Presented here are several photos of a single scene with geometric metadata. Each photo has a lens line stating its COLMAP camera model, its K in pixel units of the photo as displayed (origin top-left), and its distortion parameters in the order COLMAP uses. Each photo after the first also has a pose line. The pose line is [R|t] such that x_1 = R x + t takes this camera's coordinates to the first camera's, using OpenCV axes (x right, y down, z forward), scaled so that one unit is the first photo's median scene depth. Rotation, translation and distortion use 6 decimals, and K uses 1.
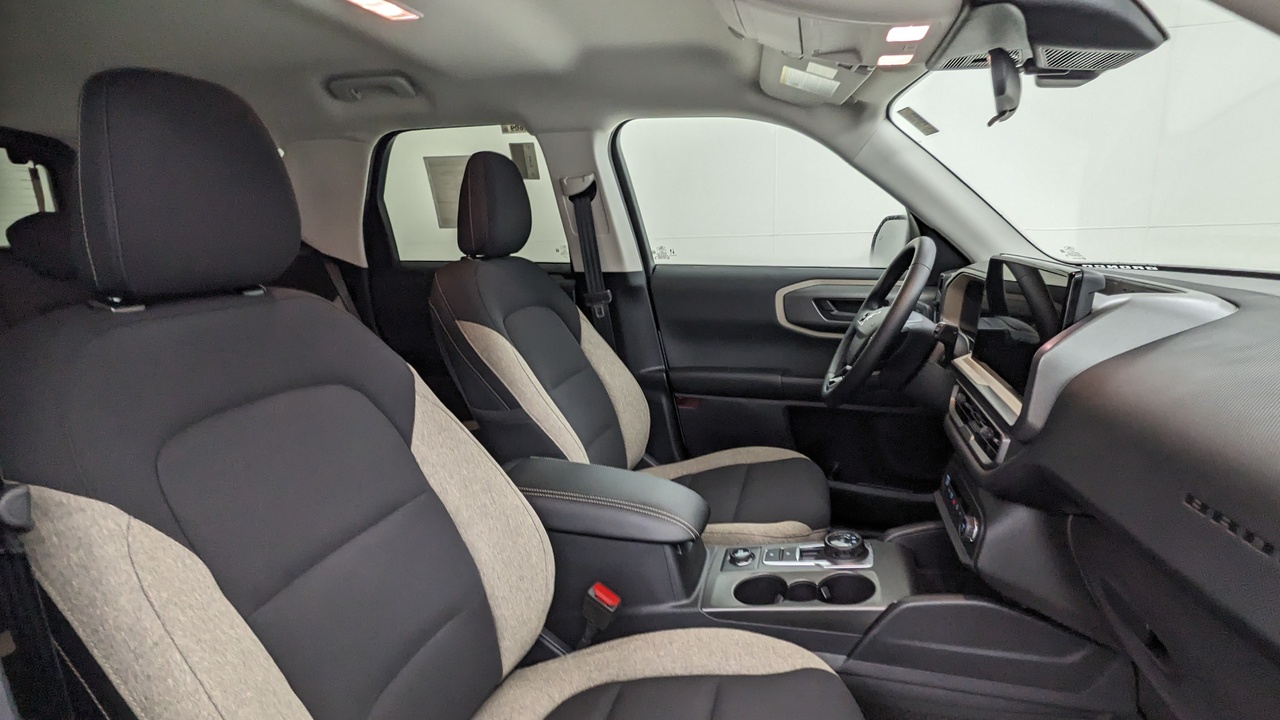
lens RADIAL K [[619.4, 0, 643.6], [0, 619.4, 361.8], [0, 0, 1]] dist [0.001134, -0.000614]
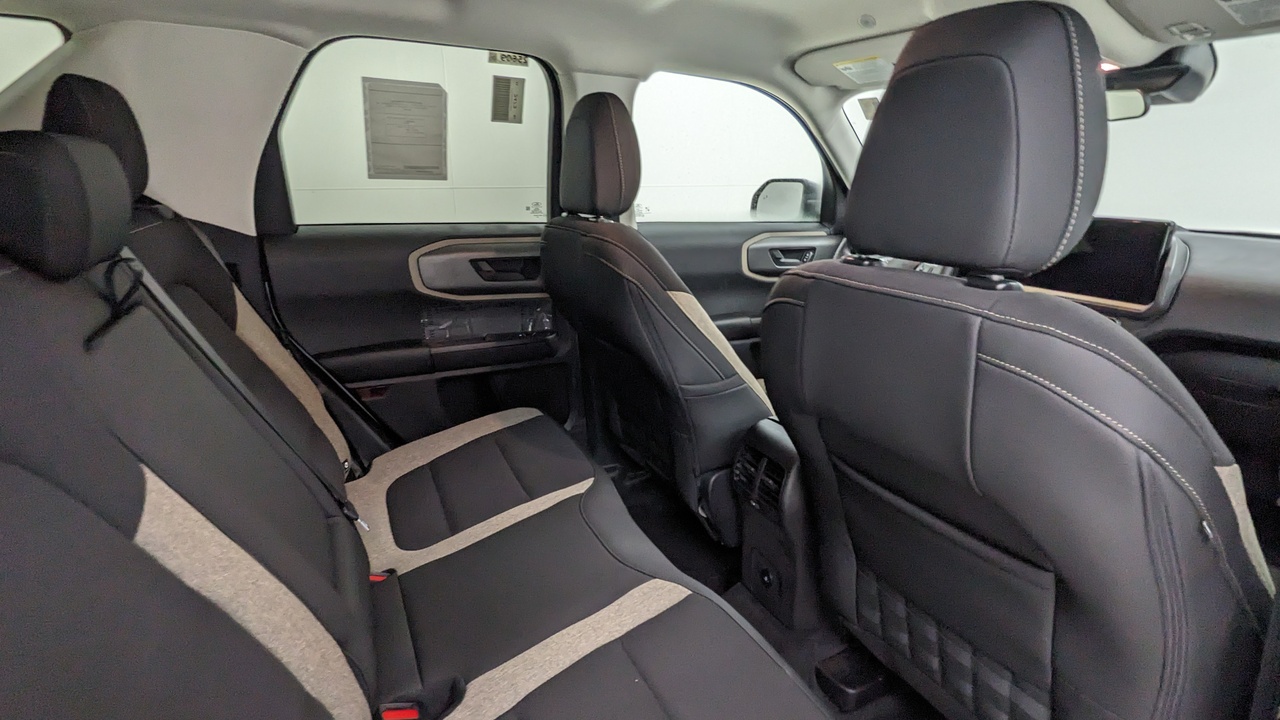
lens RADIAL K [[594.8, 0, 626.2], [0, 594.8, 359.6], [0, 0, 1]] dist [0.001883, -0.000079]
pose [[0.760250, -0.164802, 0.628379, -0.786792], [0.116711, 0.986198, 0.117441, -0.068106], [-0.639061, -0.015946, 0.768991, 0.344174]]
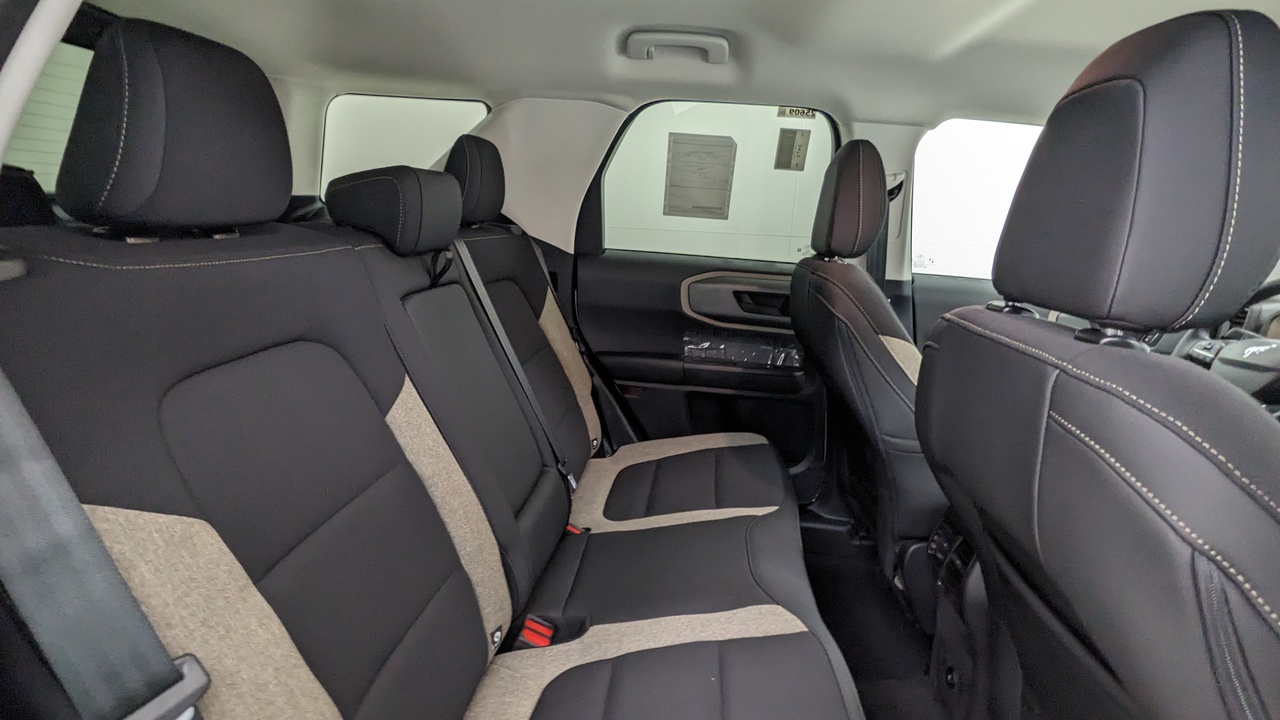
lens RADIAL K [[581.3, 0, 640.0], [0, 581.3, 360.0], [0, 0, 1]] dist [0.000340, -0.000236]
pose [[0.983097, 0.035934, 0.179525, -0.685741], [-0.040921, 0.998870, 0.024151, -0.036299], [-0.178454, -0.031090, 0.983457, 0.243980]]
